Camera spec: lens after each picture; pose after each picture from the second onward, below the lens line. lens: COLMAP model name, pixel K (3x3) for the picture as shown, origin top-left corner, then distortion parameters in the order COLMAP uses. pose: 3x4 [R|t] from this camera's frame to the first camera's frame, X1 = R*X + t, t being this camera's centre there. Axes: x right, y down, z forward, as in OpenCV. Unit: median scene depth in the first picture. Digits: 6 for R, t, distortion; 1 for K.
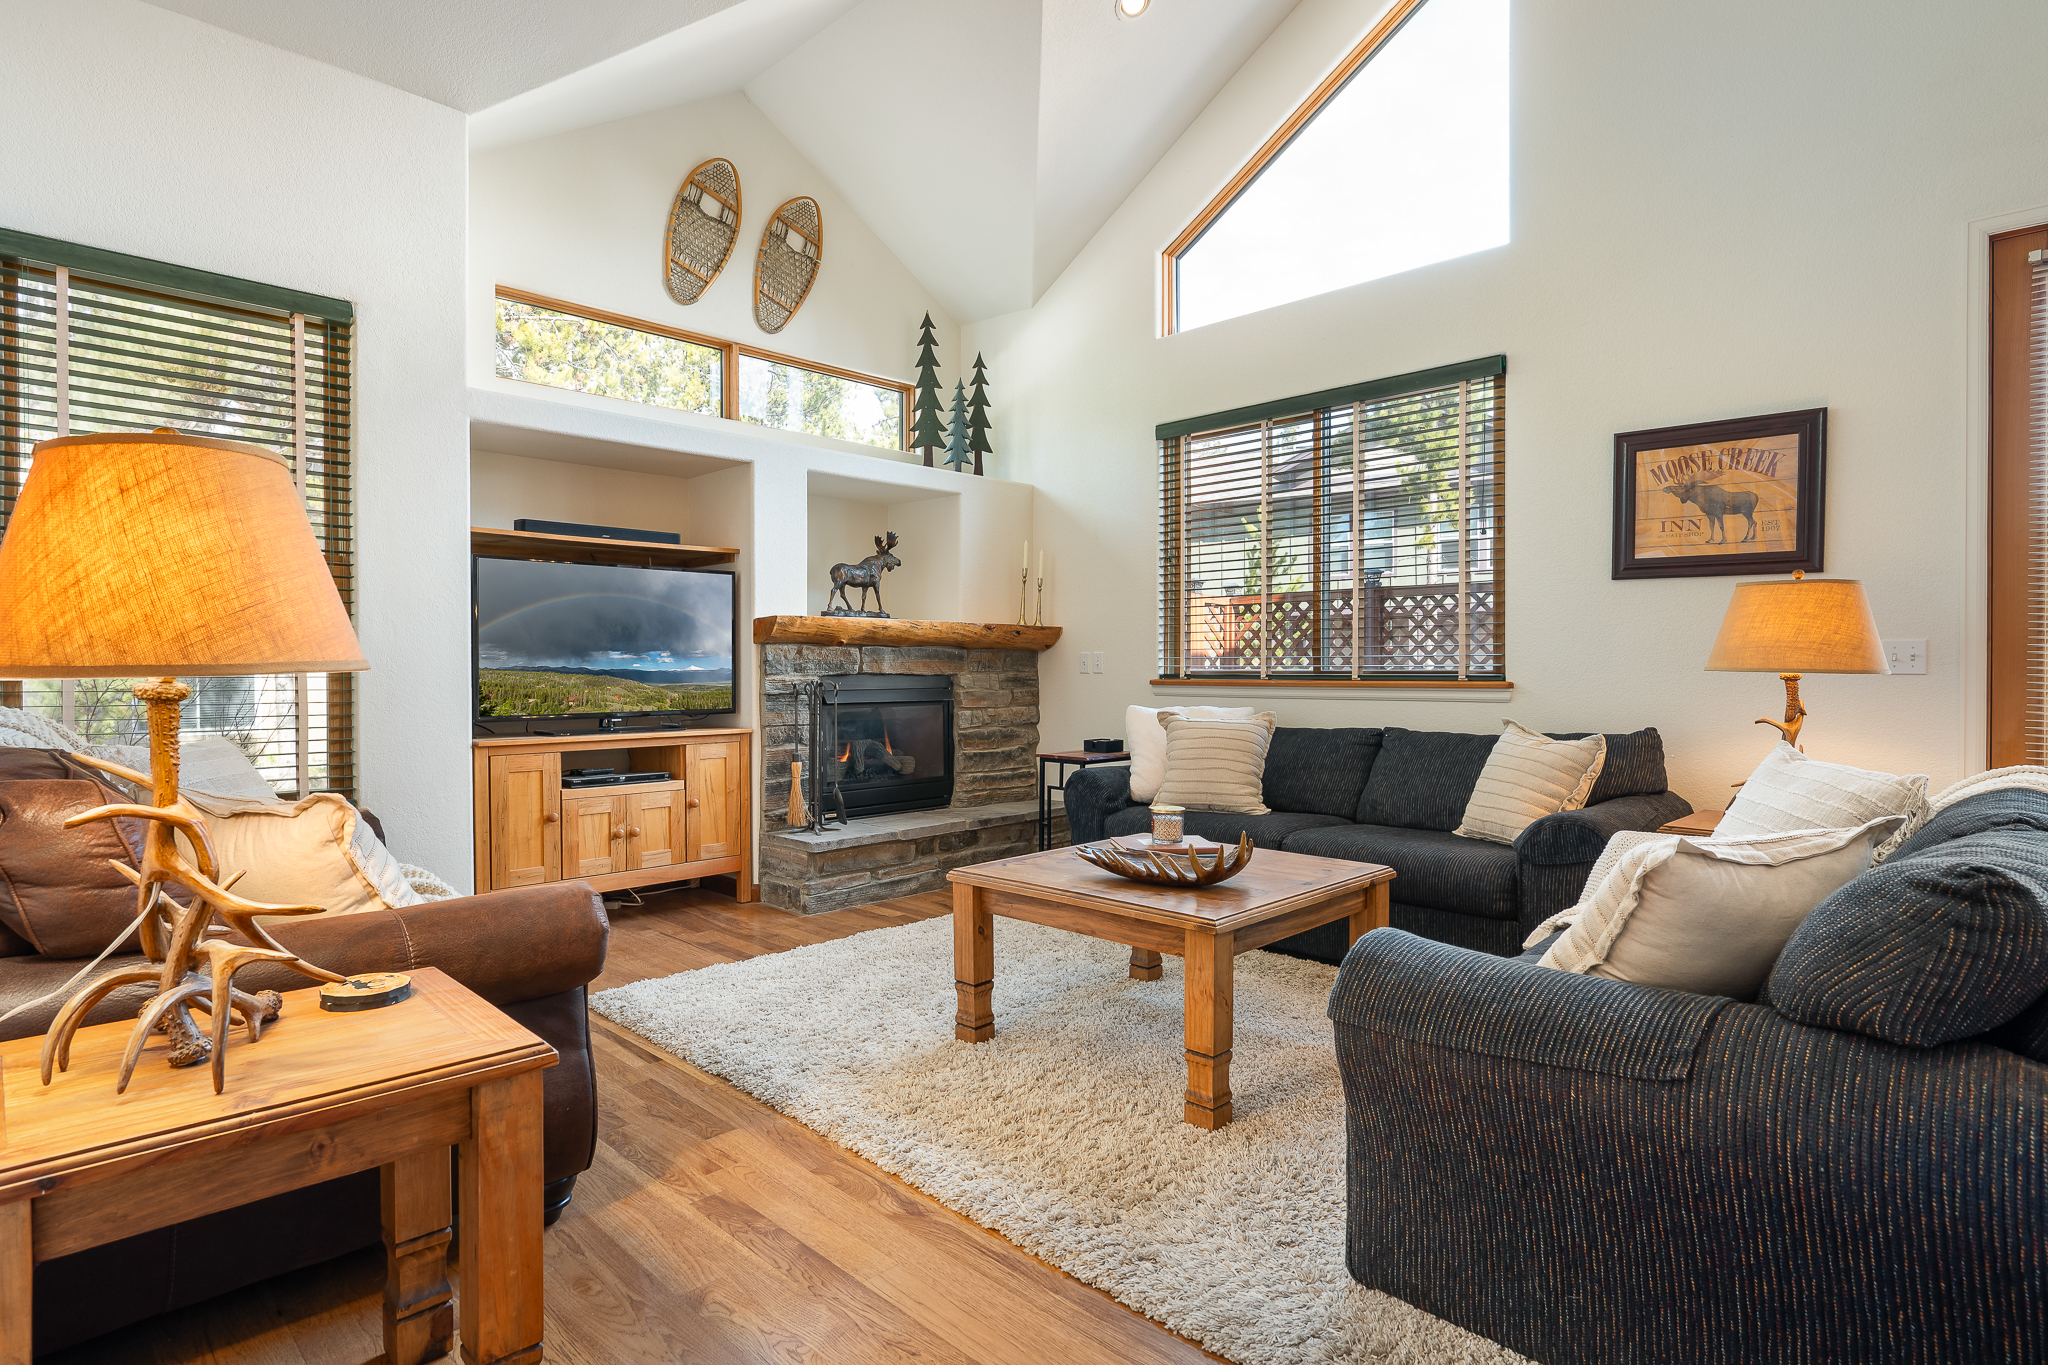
lens RADIAL K [[1077.7, 0, 1028.1], [0, 1077.7, 694.1], [0, 0, 1]] dist [-0.014176, 0.003867]
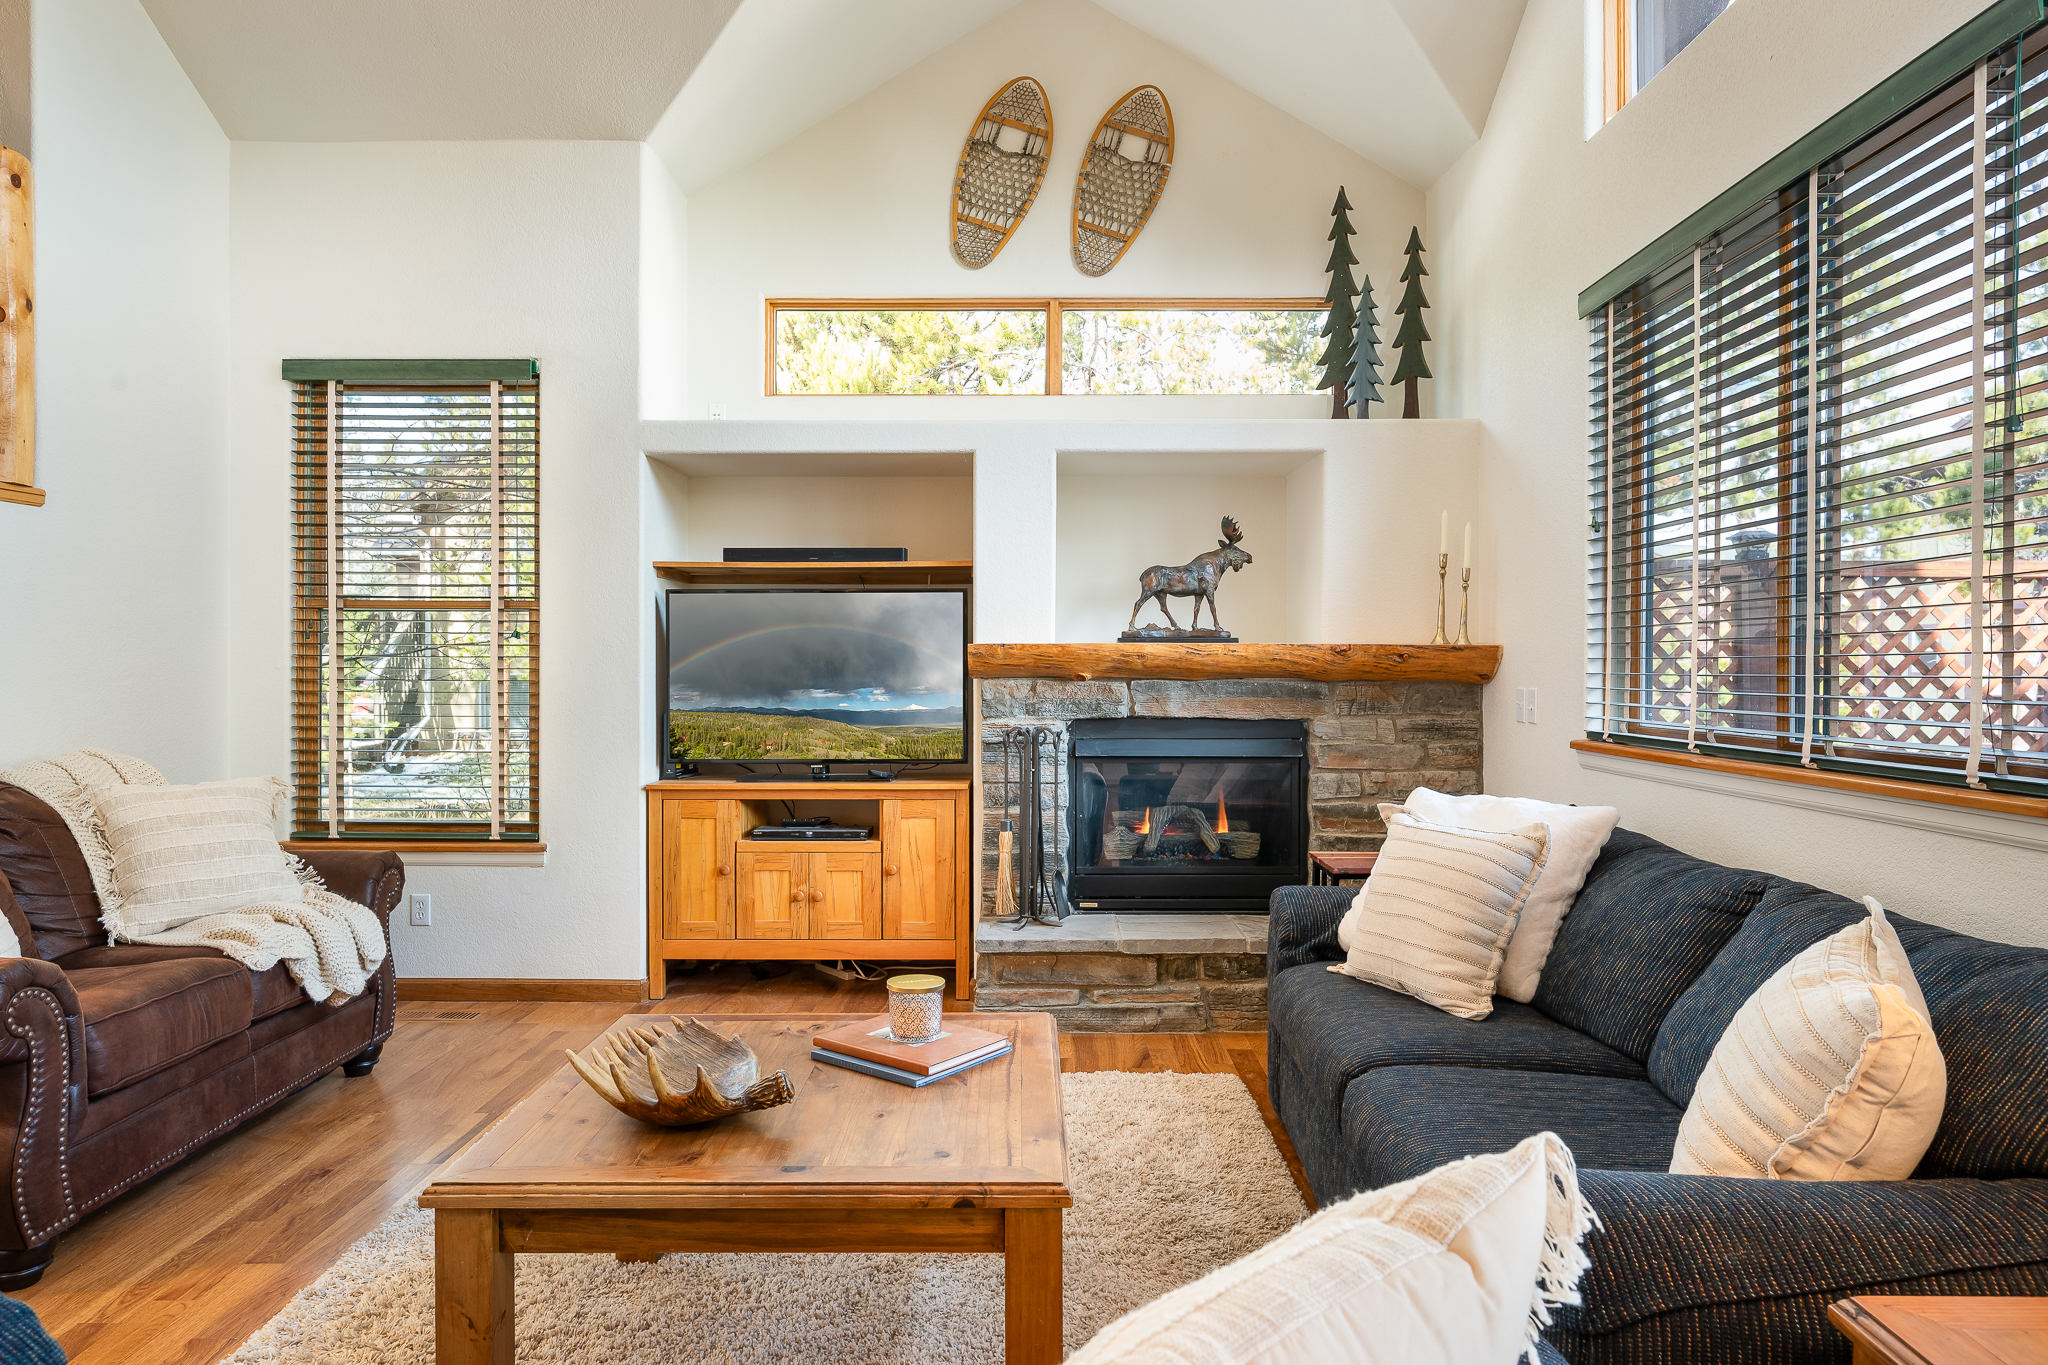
lens RADIAL K [[1315.6, 0, 1039.3], [0, 1315.6, 680.1], [0, 0, 1]] dist [-0.006594, 0.002689]
pose [[0.691236, 0.009706, -0.722564, 0.487584], [-0.017035, 0.999851, -0.002866, -0.044134], [0.722428, 0.014290, 0.691298, 0.359725]]
